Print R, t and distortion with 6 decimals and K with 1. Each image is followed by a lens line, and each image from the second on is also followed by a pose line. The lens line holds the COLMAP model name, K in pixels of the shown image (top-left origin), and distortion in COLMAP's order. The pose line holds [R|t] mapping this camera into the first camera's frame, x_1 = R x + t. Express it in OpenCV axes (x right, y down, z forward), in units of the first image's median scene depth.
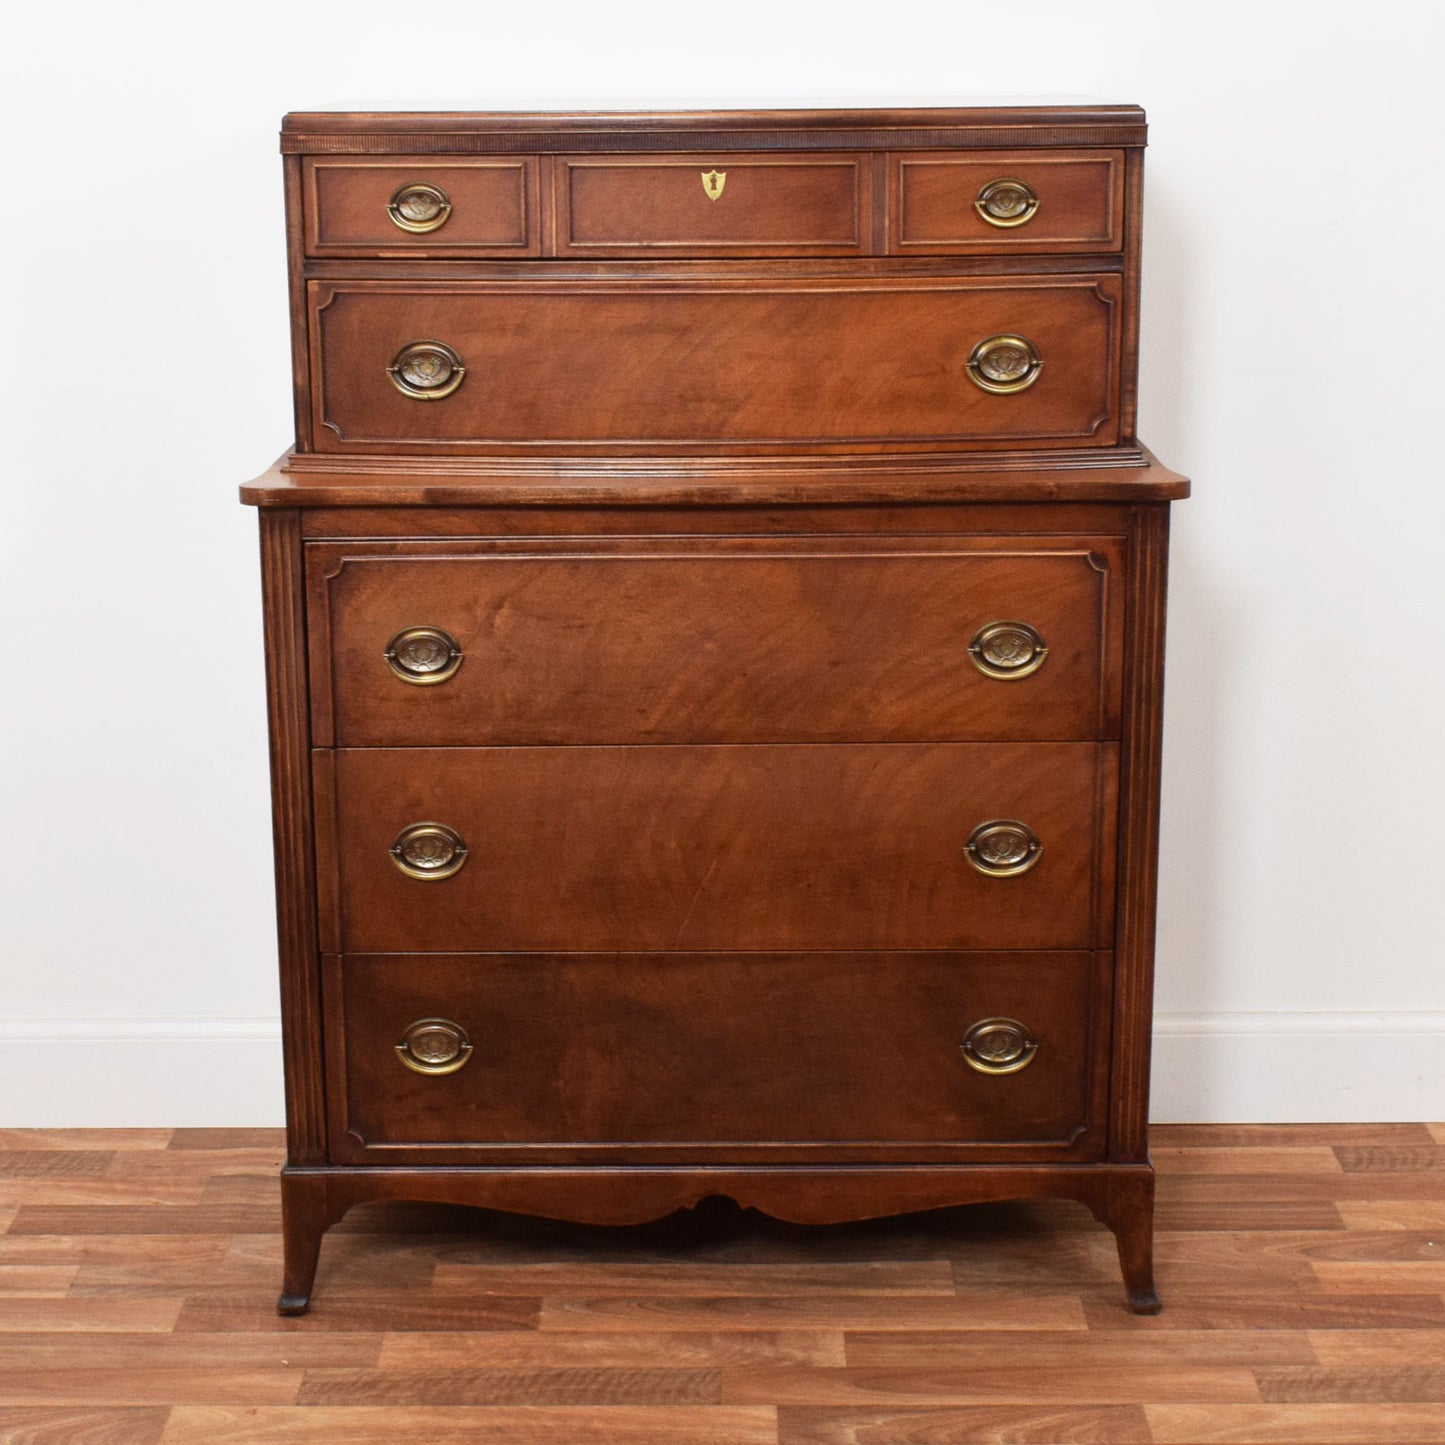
lens RADIAL K [[2772.3, 0, 695.4], [0, 2772.3, 718.2], [0, 0, 1]] dist [-0.011377, -0.083255]
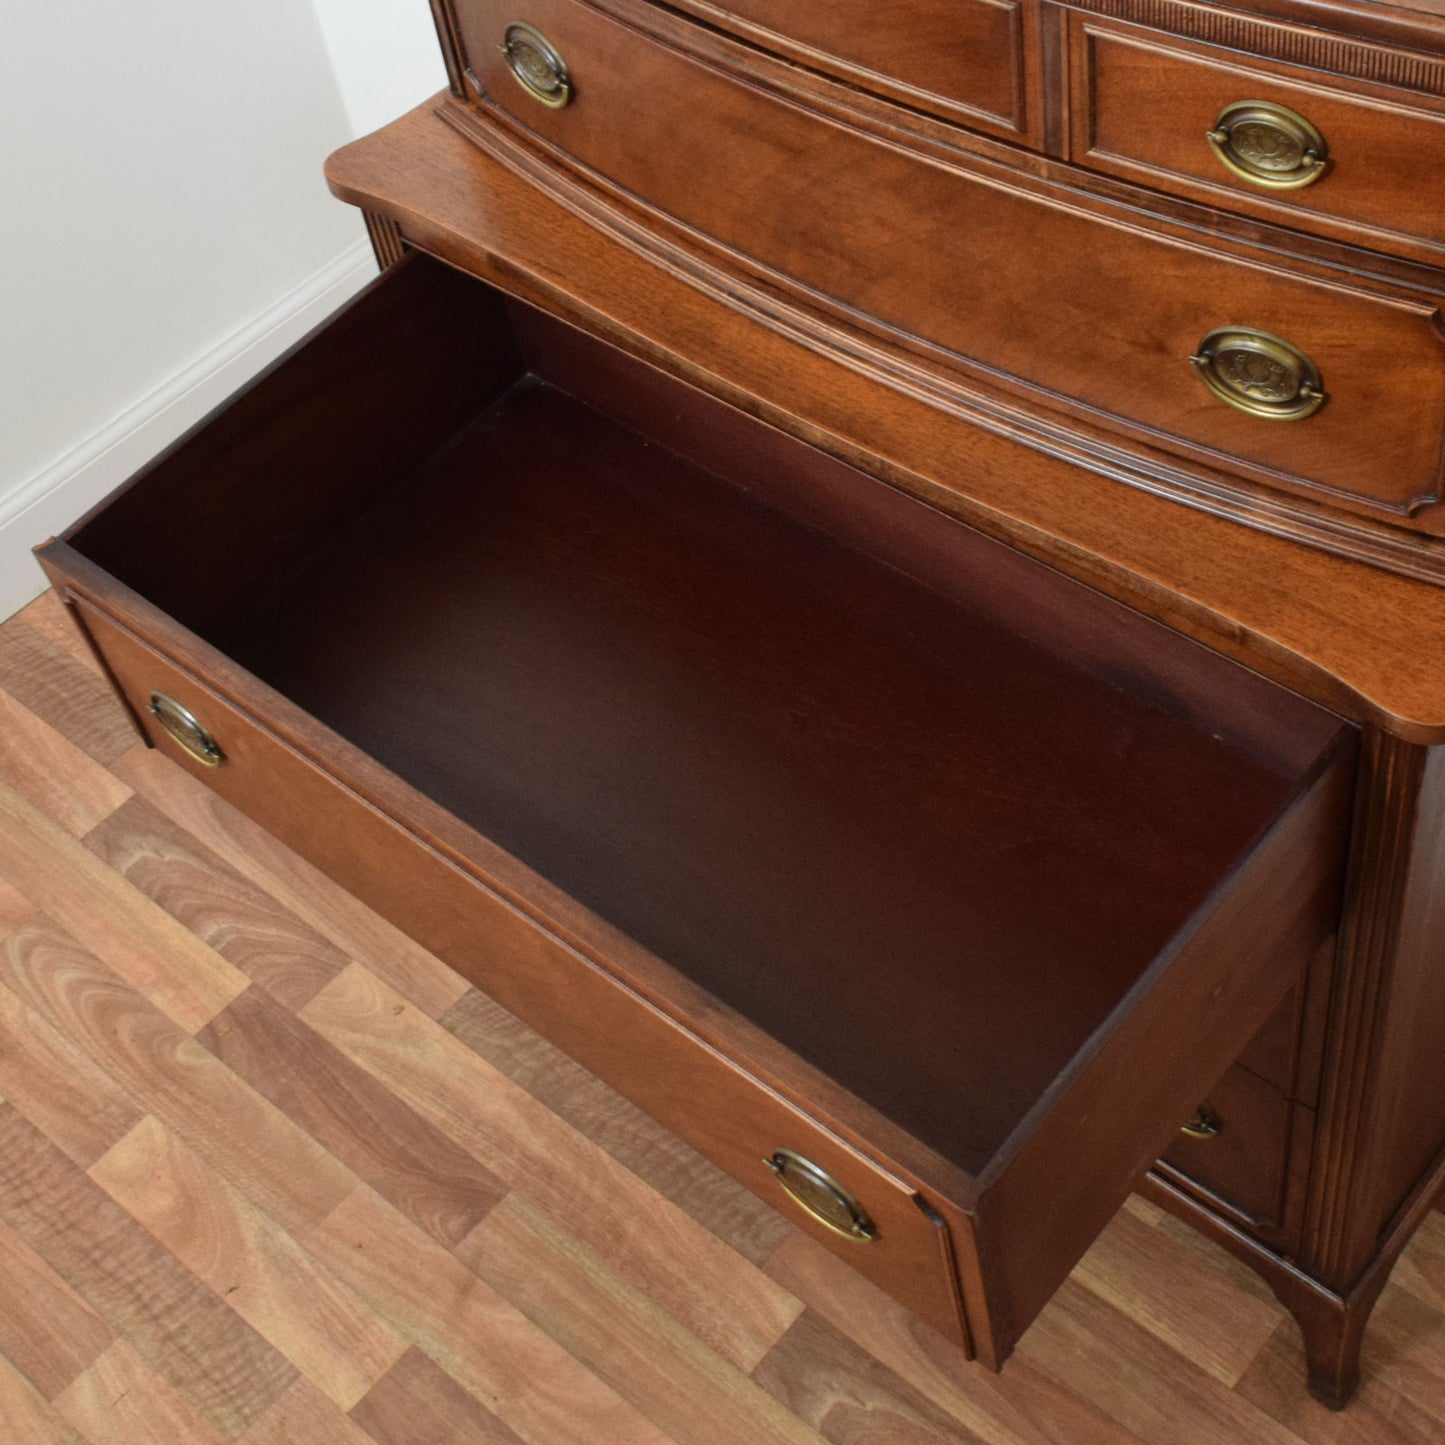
lens RADIAL K [[2286.2, 0, 782.3], [0, 2286.2, 564.4], [0, 0, 1]] dist [-0.029311, 0.028498]
pose [[0.762759, 0.413277, -0.497393, 0.280942], [-0.050912, 0.805135, 0.590902, -0.361966], [0.644675, -0.425393, 0.635165, 0.624721]]
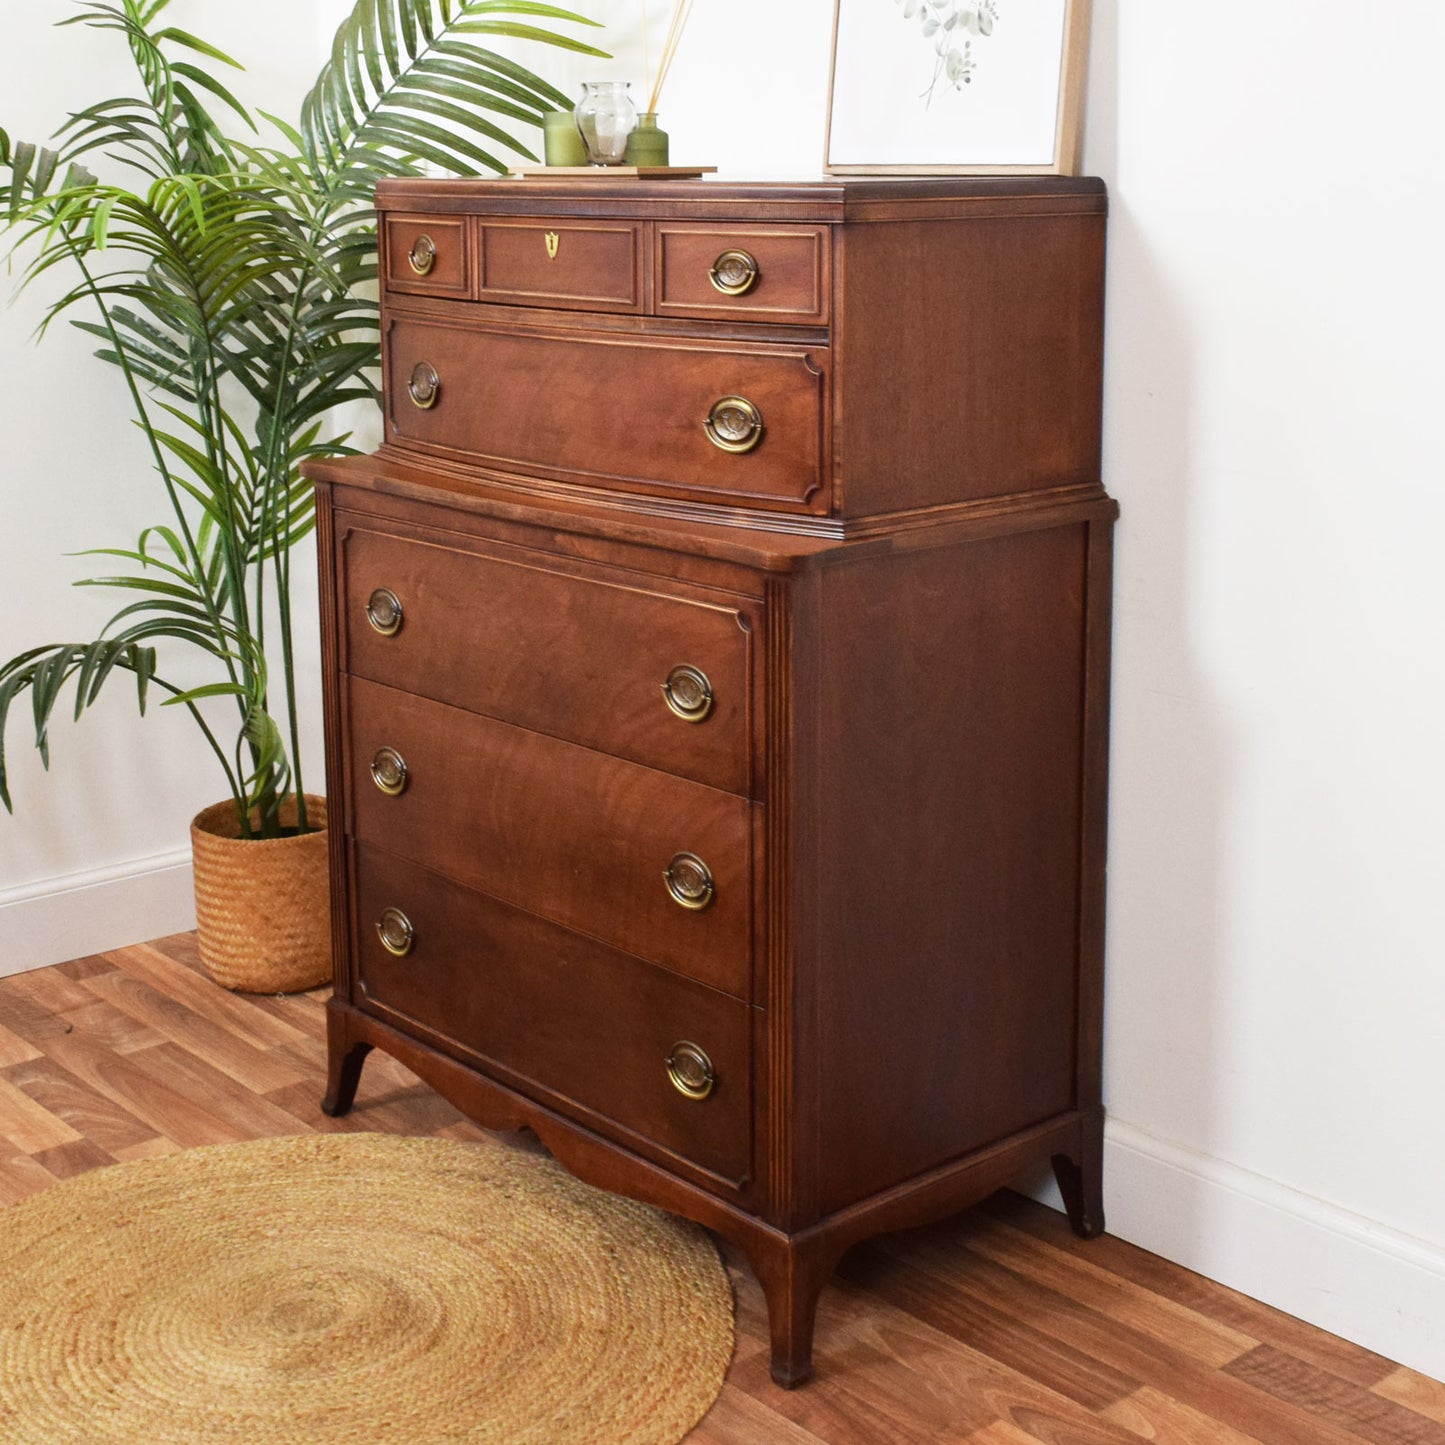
lens RADIAL K [[2248.0, 0, 724.9], [0, 2248.0, 539.3], [0, 0, 1]] dist [-0.005656, -0.024568]
pose [[0.667233, 0.131490, -0.733151, 0.734066], [-0.179728, 0.983632, 0.012845, -0.094525], [0.722840, 0.123197, 0.679945, 0.420148]]
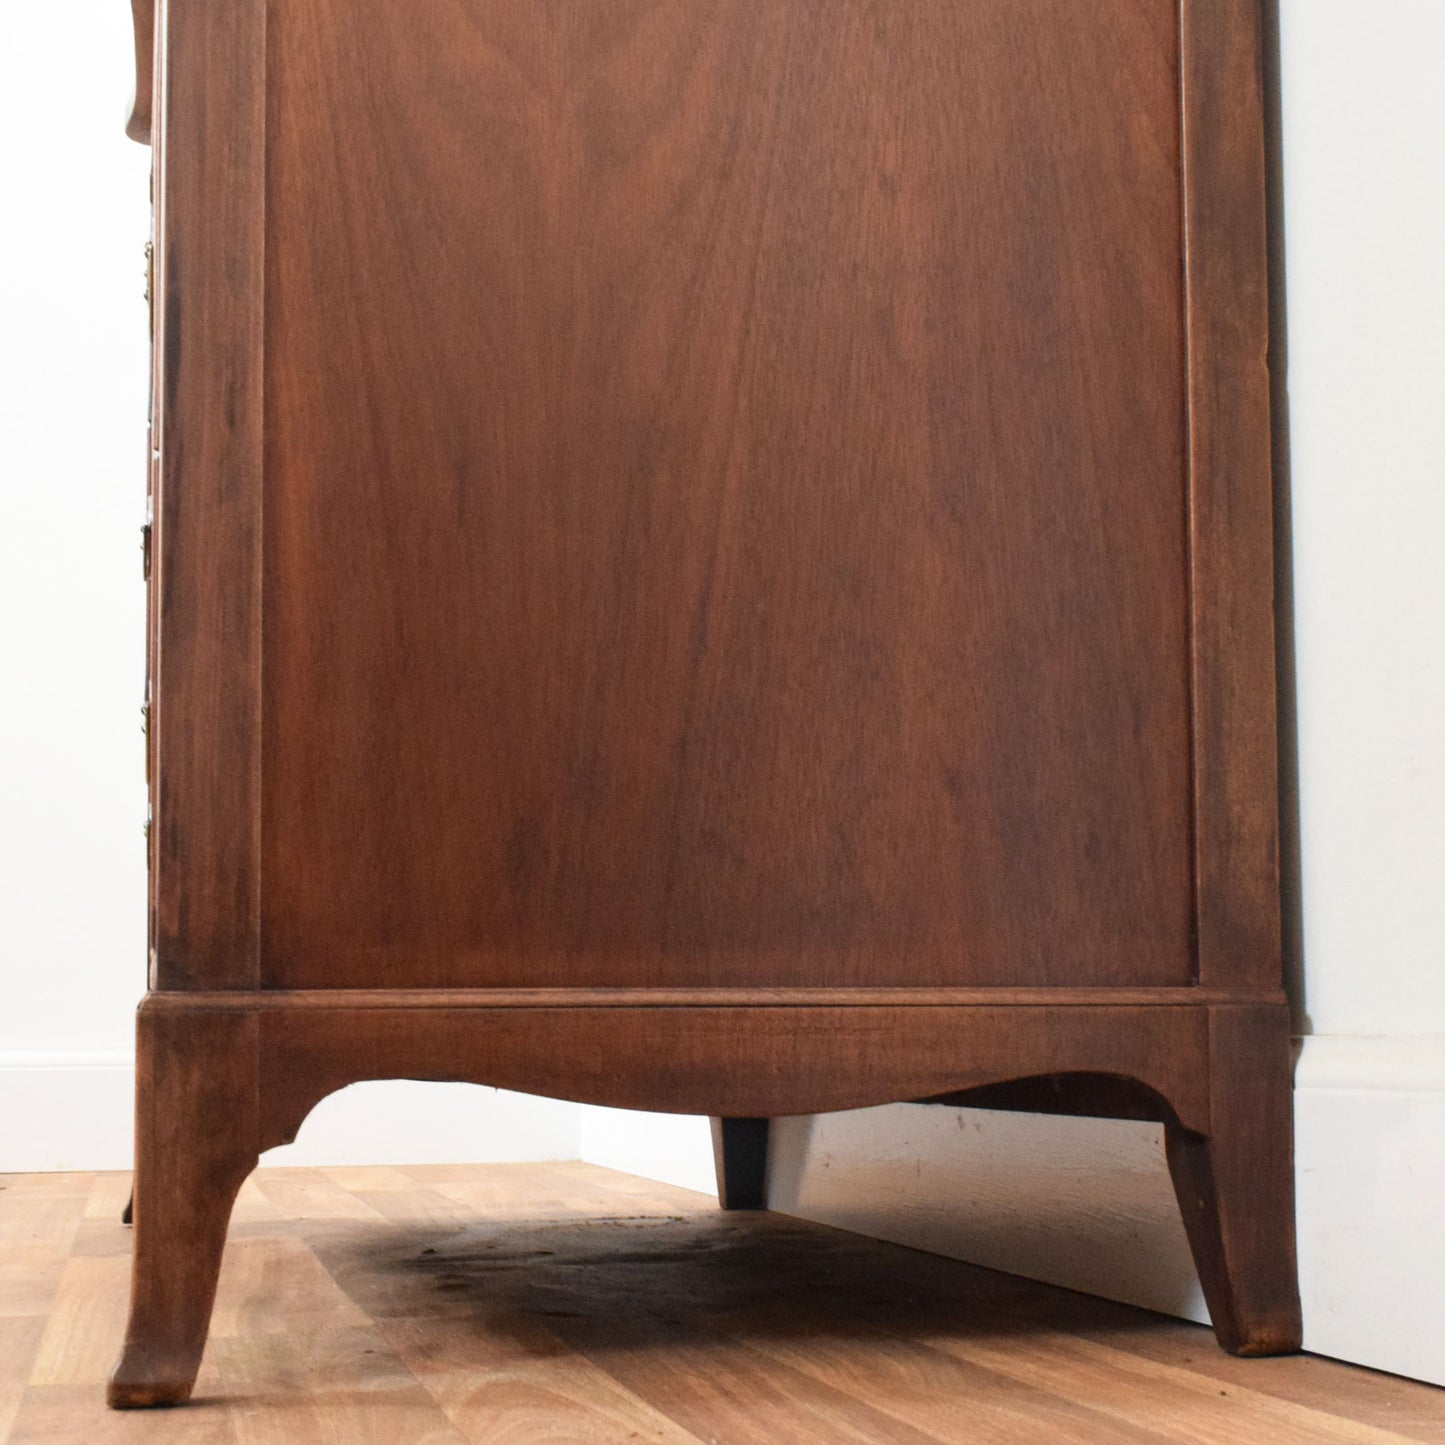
lens RADIAL K [[2586.0, 0, 665.7], [0, 2586.0, 643.2], [0, 0, 1]] dist [-0.025647, 0.014048]
pose [[0.274959, -0.048368, -0.960239, 0.548790], [-0.227189, 0.967182, -0.113772, 0.139293], [0.934229, 0.249438, 0.254947, 0.999171]]
